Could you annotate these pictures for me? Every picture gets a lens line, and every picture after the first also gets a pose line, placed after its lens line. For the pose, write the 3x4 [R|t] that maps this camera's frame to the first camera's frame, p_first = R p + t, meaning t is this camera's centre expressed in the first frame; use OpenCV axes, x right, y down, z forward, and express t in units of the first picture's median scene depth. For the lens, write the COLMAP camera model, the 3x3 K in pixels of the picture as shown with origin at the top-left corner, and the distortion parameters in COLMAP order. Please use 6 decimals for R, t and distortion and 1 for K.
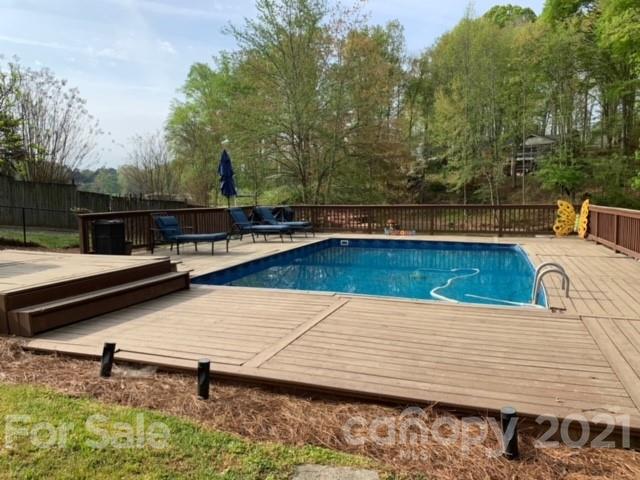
lens RADIAL K [[482.8, 0, 320.0], [0, 482.8, 240.0], [0, 0, 1]] dist [0.027067, -0.042544]
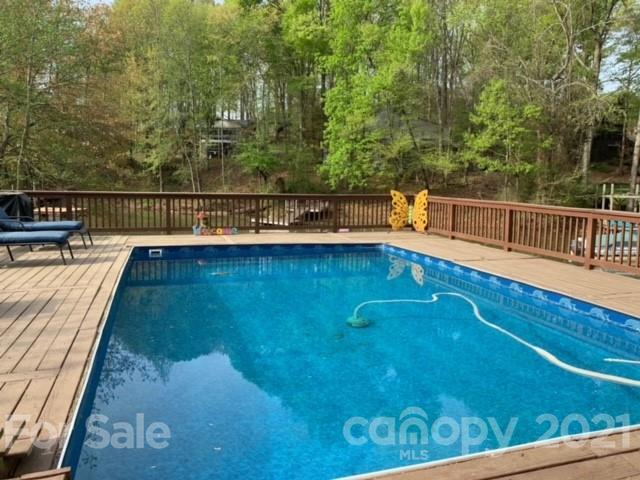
lens RADIAL K [[482.8, 0, 320.0], [0, 482.8, 240.0], [0, 0, 1]] dist [0.027067, -0.042544]
pose [[0.786967, -0.054553, 0.614579, -0.043580], [0.029772, 0.998281, 0.050489, -0.009603], [-0.616276, -0.021435, 0.787238, 0.091770]]
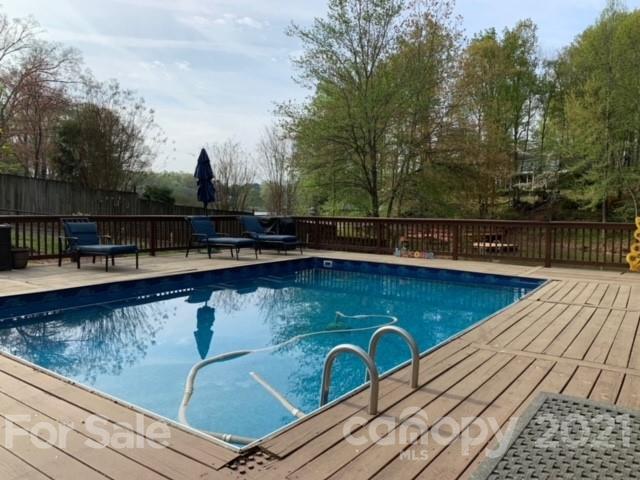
lens RADIAL K [[482.8, 0, 320.0], [0, 482.8, 240.0], [0, 0, 1]] dist [0.027067, -0.042544]
pose [[0.961599, 0.038109, -0.271800, 0.063744], [-0.046917, 0.998561, -0.025980, -0.003130], [0.270419, 0.037735, 0.962003, 0.060775]]
